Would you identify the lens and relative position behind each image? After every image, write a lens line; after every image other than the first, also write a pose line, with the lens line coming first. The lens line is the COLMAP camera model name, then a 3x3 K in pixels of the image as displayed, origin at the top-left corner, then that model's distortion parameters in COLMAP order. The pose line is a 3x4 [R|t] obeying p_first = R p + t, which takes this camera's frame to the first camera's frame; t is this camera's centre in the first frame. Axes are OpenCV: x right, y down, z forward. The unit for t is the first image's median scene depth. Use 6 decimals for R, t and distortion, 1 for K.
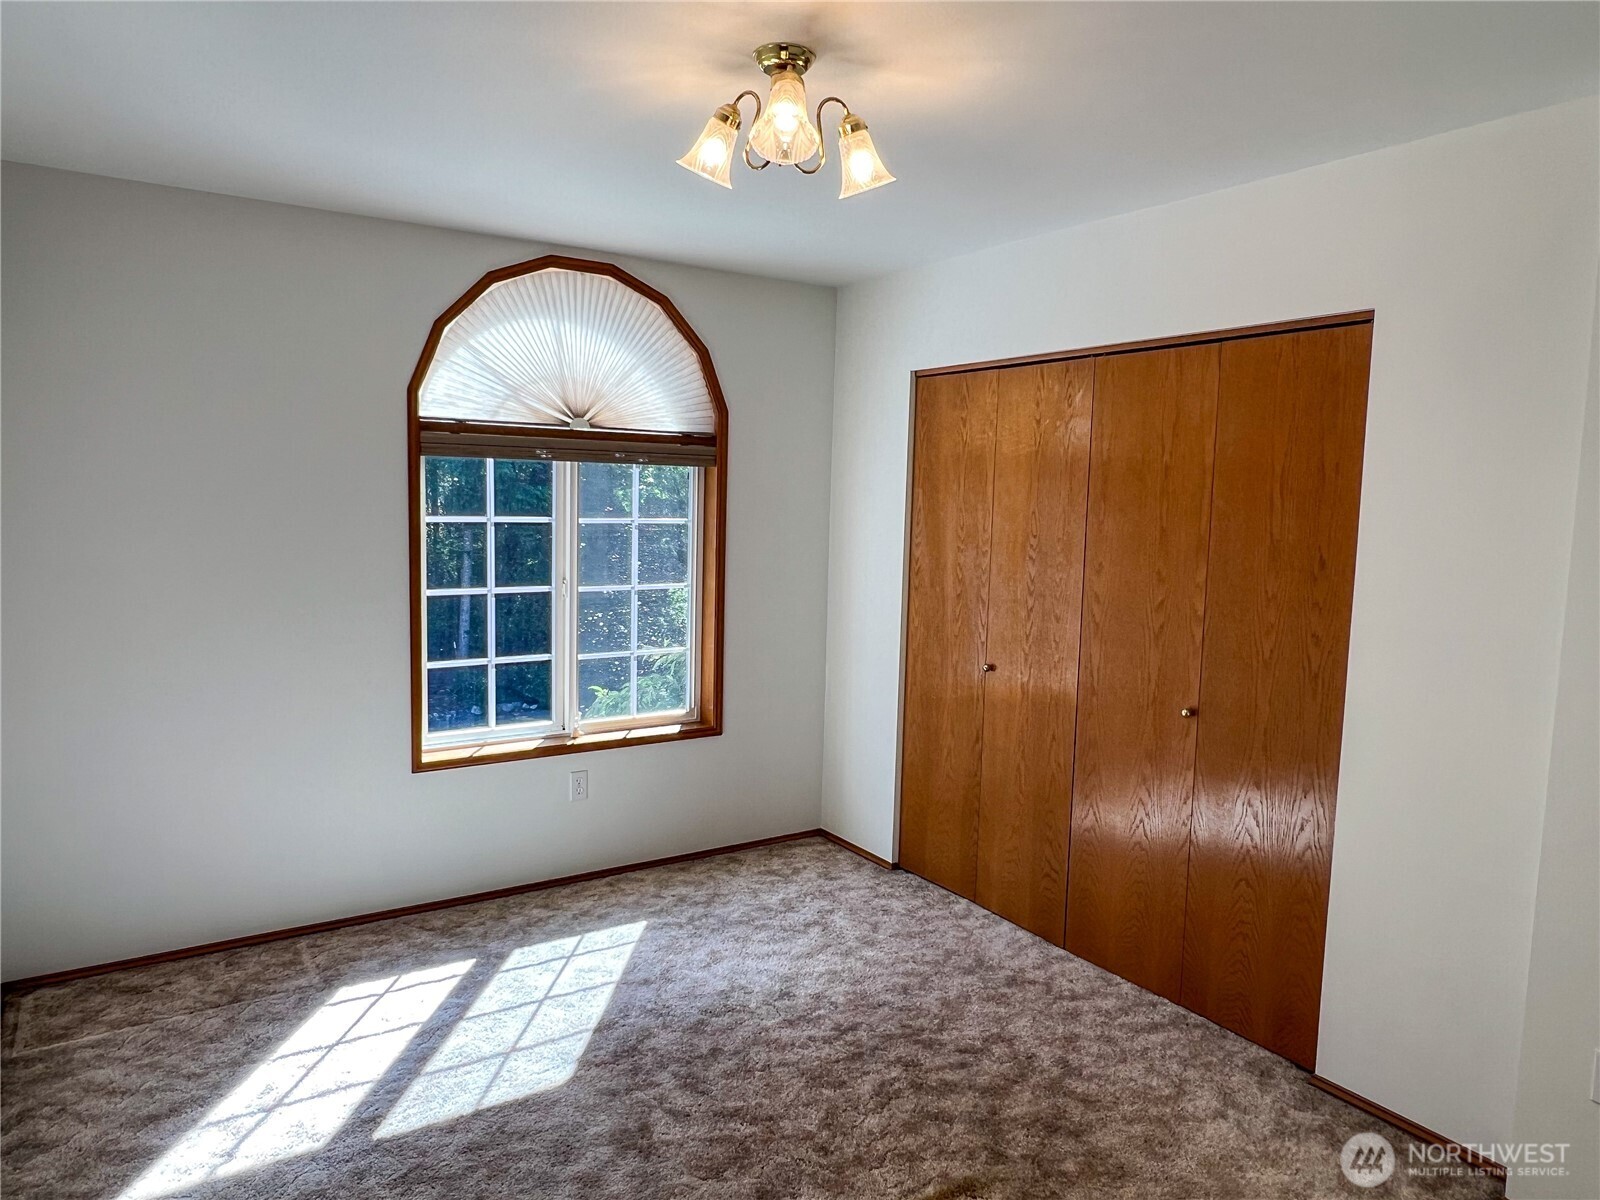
lens RADIAL K [[1024.0, 0, 802.0], [0, 1024.0, 602.2], [0, 0, 1]] dist [-0.004199, -0.001617]
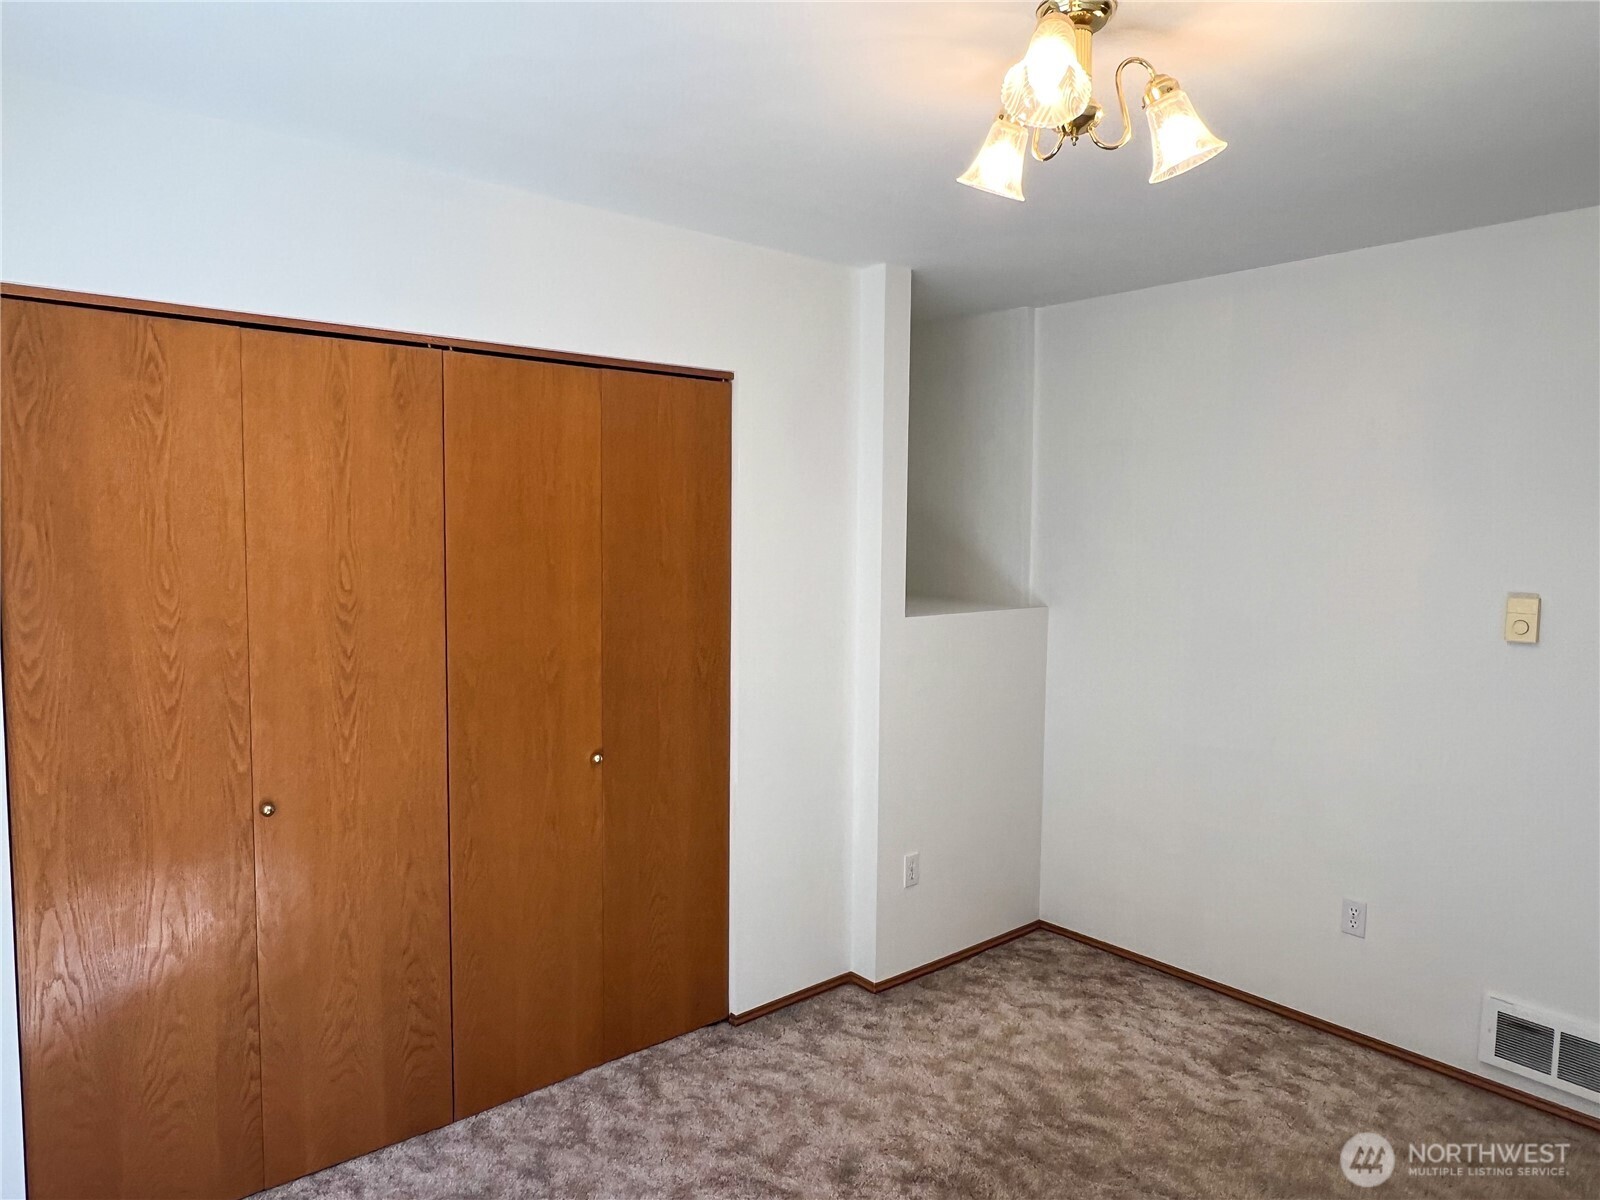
lens RADIAL K [[1024.0, 0, 802.4], [0, 1024.0, 593.4], [0, 0, 1]] dist [-0.004199, -0.001617]
pose [[-0.113011, -0.104661, 0.988066, -0.550083], [0.087942, 0.989480, 0.114869, -0.131698], [-0.989694, 0.099874, -0.102618, 0.883229]]
